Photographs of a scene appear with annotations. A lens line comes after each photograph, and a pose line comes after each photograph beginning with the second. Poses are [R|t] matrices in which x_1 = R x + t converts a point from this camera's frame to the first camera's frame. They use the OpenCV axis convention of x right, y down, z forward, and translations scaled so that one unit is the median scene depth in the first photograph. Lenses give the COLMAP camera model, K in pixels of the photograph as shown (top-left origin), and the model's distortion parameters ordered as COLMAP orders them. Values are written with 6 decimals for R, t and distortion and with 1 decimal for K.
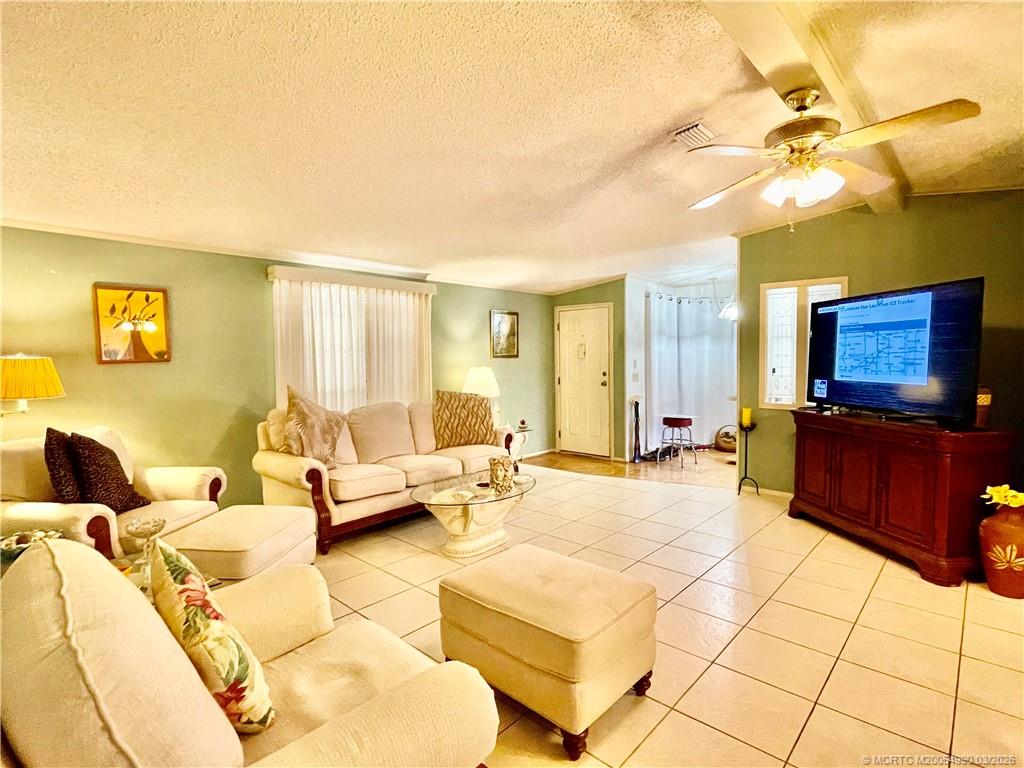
lens RADIAL K [[523.6, 0, 514.3], [0, 523.6, 380.0], [0, 0, 1]] dist [-0.003584, -0.001637]
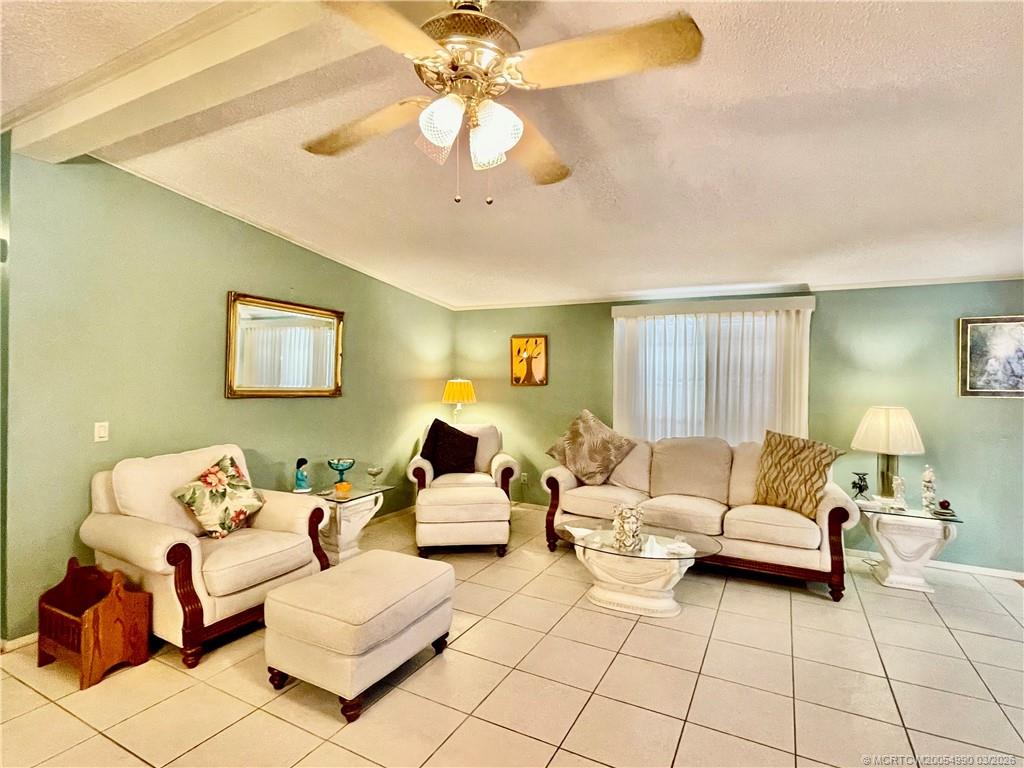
lens RADIAL K [[523.6, 0, 514.3], [0, 523.6, 380.0], [0, 0, 1]] dist [-0.003584, -0.001637]
pose [[0.248157, 0.002738, -0.968716, 0.565703], [-0.070553, 0.997391, -0.015254, -0.019110], [0.966147, 0.072131, 0.247703, 0.460979]]
